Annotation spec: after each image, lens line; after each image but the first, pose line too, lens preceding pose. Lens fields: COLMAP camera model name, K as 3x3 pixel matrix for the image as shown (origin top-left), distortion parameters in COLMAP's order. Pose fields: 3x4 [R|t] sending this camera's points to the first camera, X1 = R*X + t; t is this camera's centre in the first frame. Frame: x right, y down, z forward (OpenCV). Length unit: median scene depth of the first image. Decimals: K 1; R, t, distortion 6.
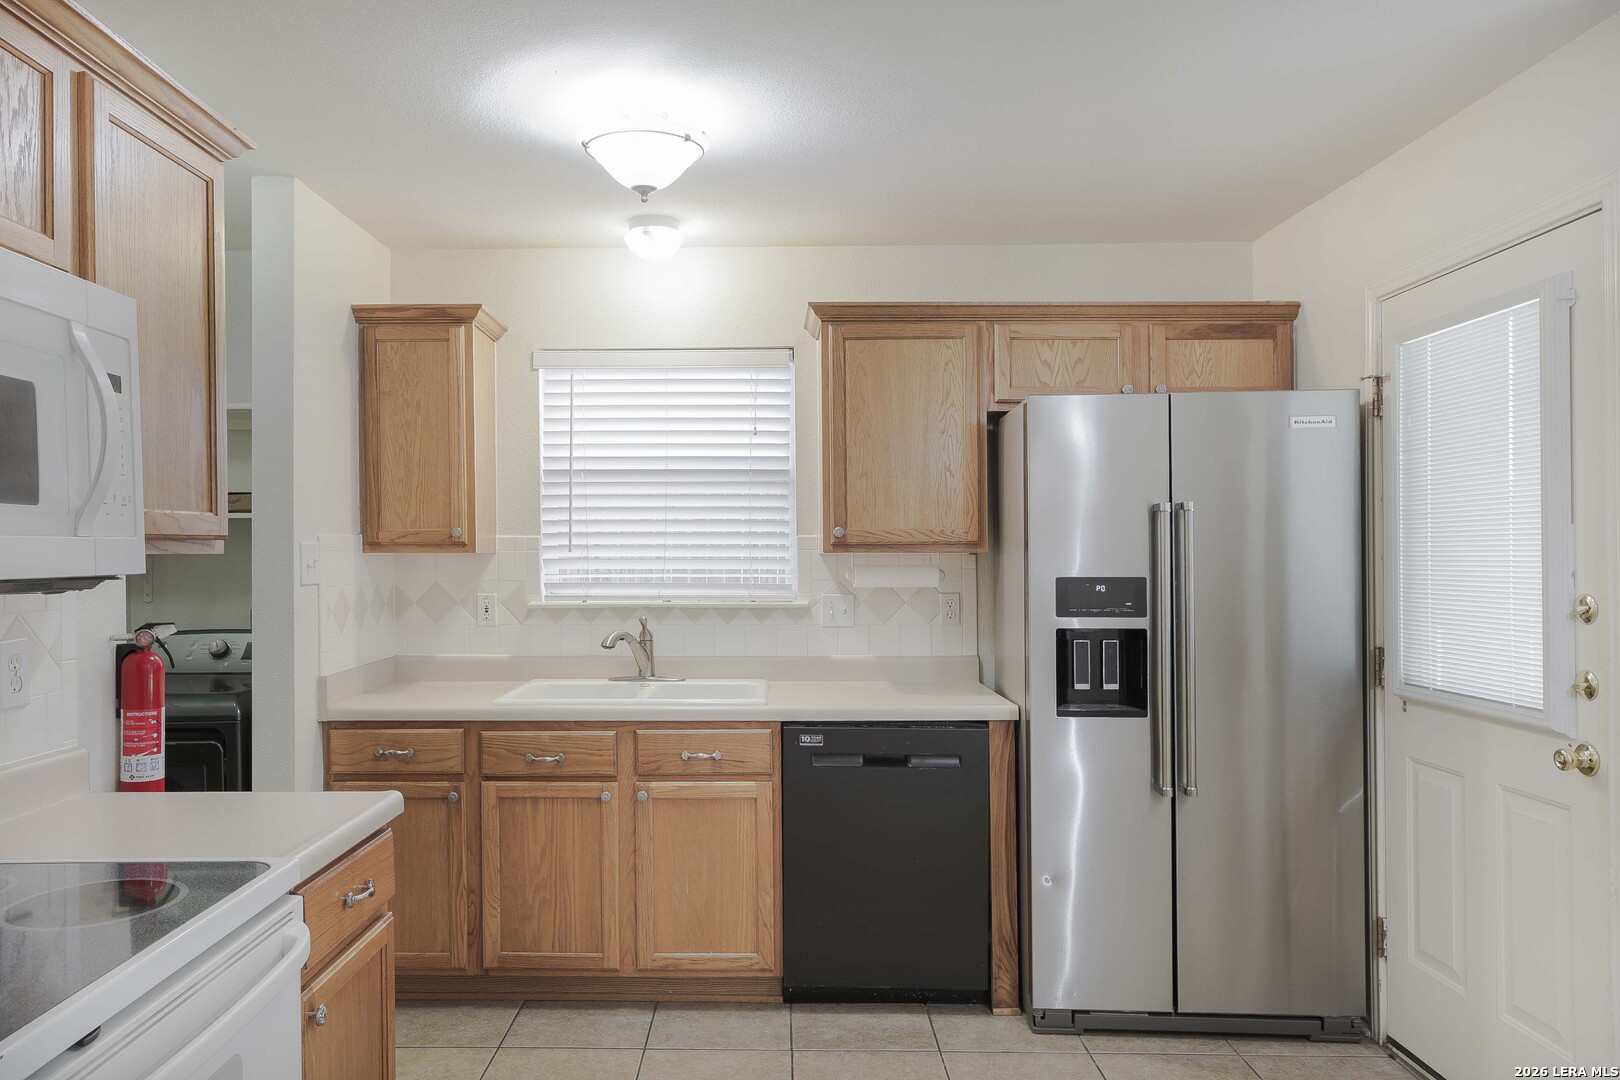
lens RADIAL K [[1136.1, 0, 720.1], [0, 1136.1, 547.5], [0, 0, 1]] dist [-0.002797, 0.004330]
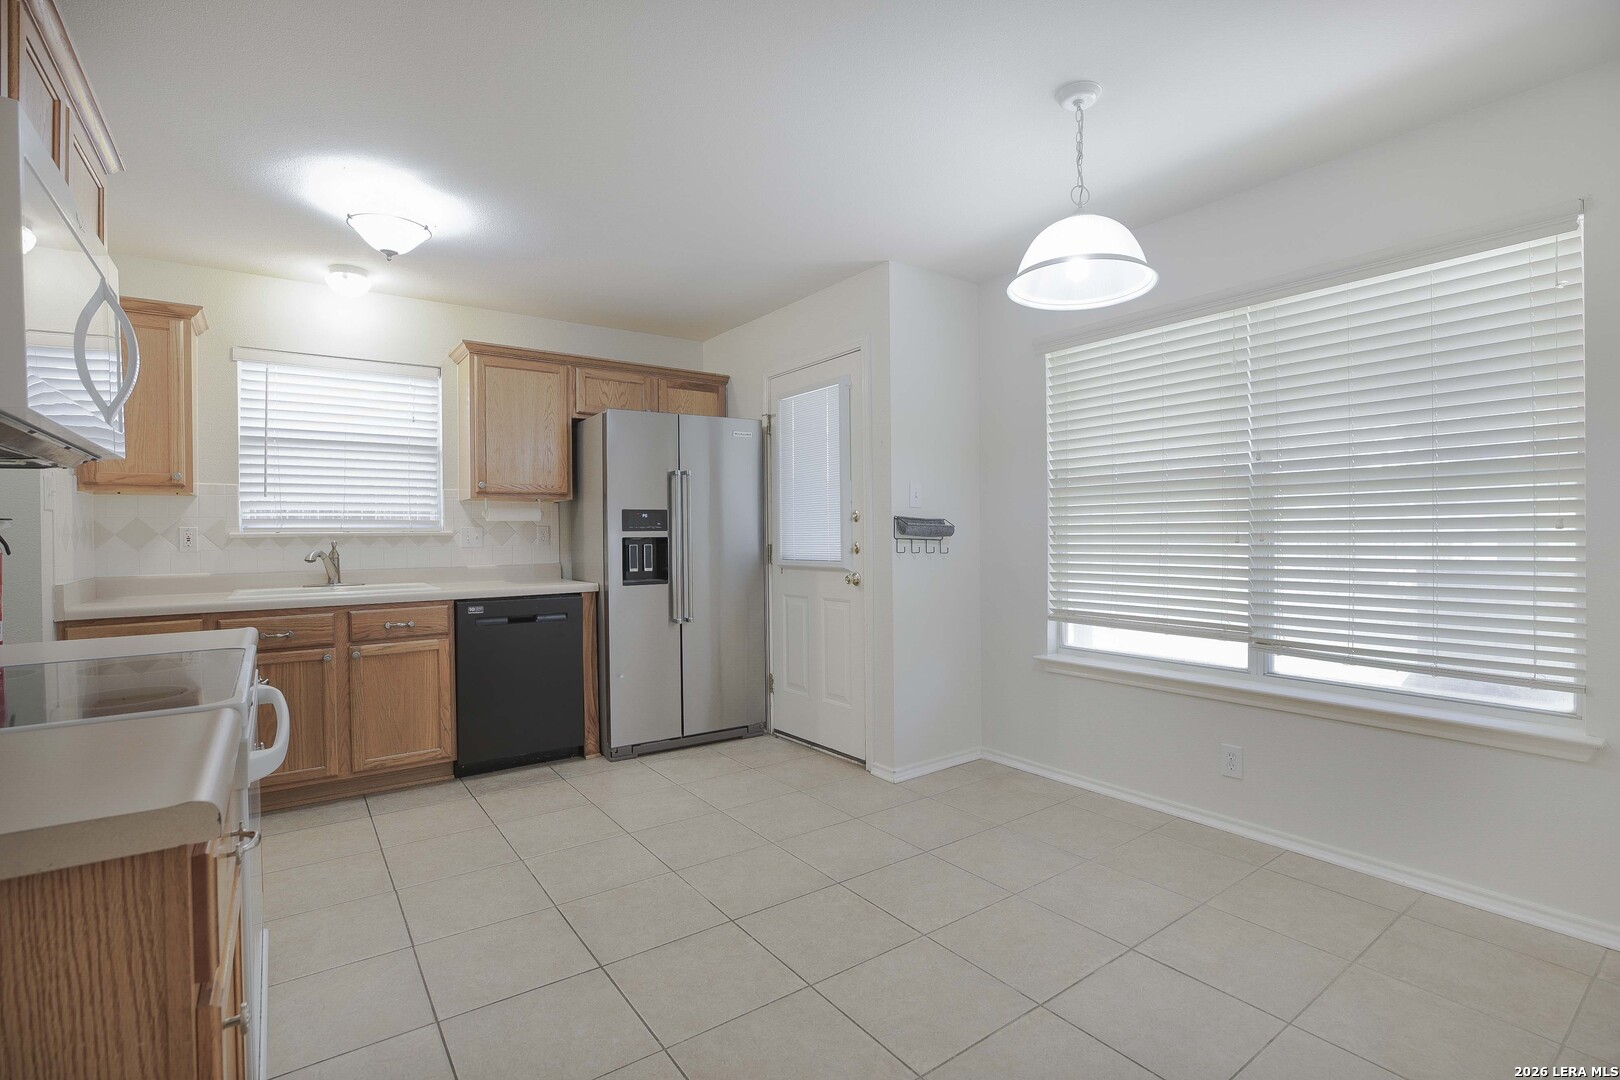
lens RADIAL K [[768.6, 0, 805.8], [0, 768.6, 532.0], [0, 0, 1]] dist [-0.029010, 0.001857]
pose [[0.795838, -0.001165, 0.605509, -0.199744], [0.004862, 0.999978, -0.004466, 0.064569], [-0.605490, 0.006498, 0.795826, -0.146550]]
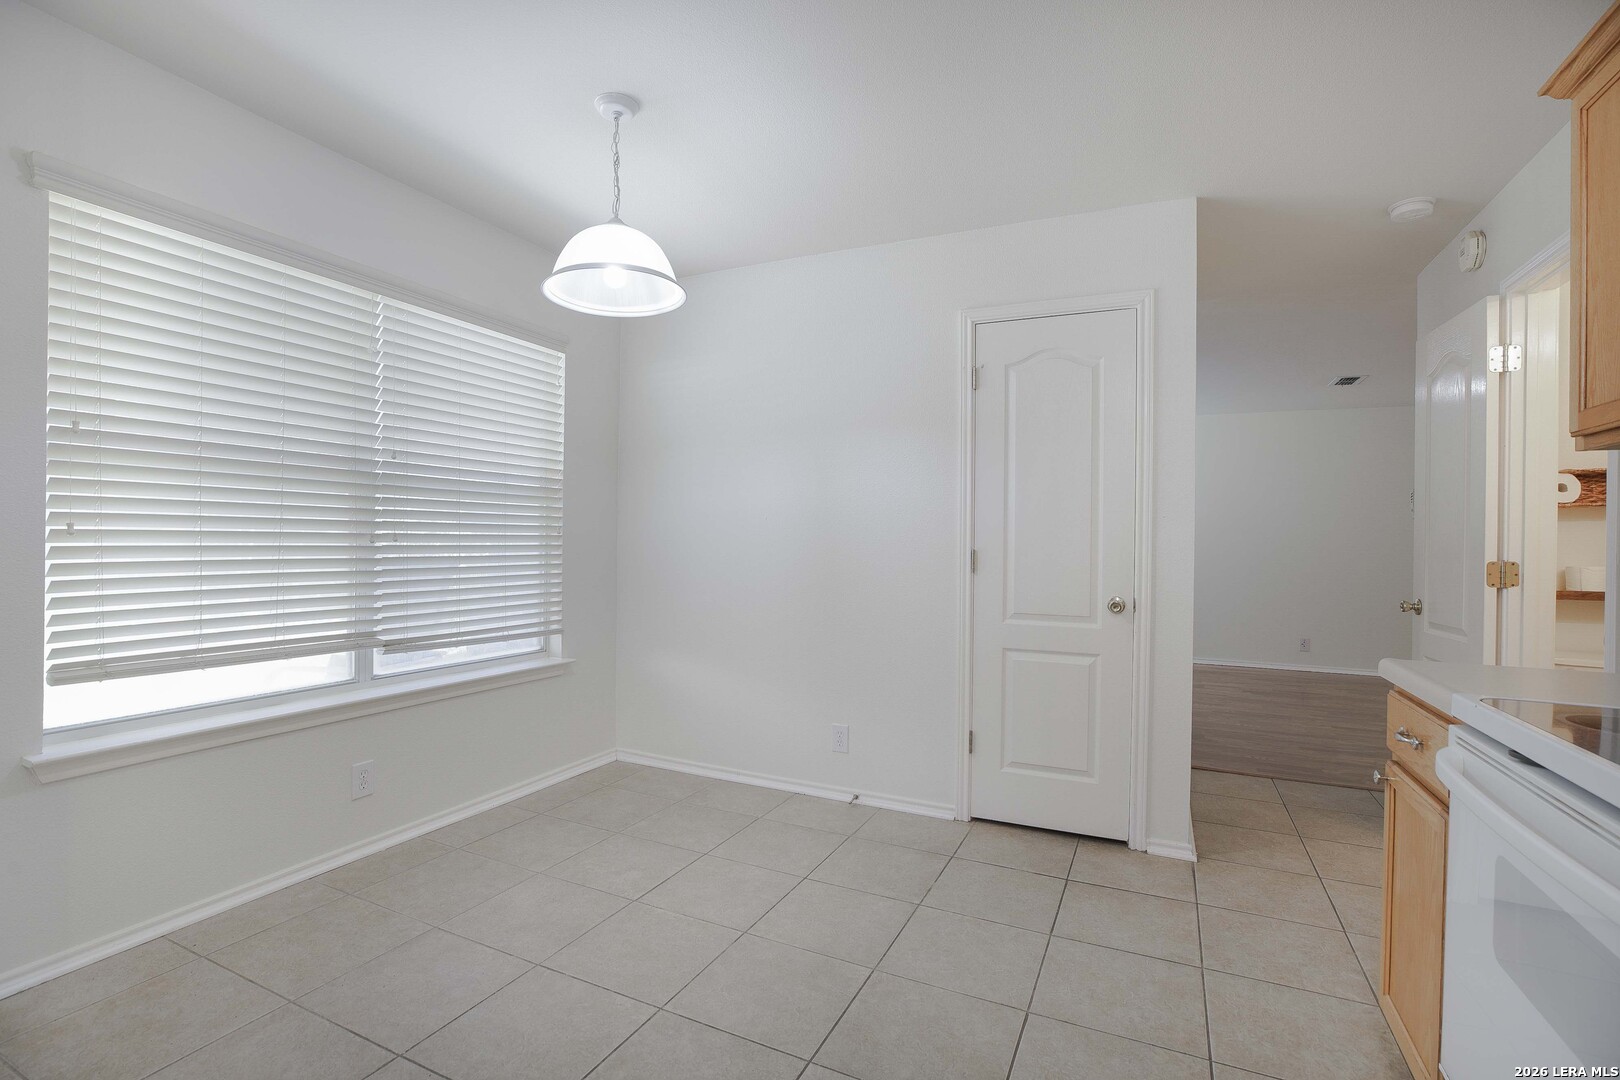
lens RADIAL K [[730.7, 0, 810.0], [0, 730.7, 540.0], [0, 0, 1]] dist [-0.029103, -0.000016]
pose [[-0.922309, -0.014789, 0.386169, -0.014795], [-0.016197, 0.999869, -0.000391, 0.064563], [-0.386113, -0.006615, -0.922428, 0.764529]]
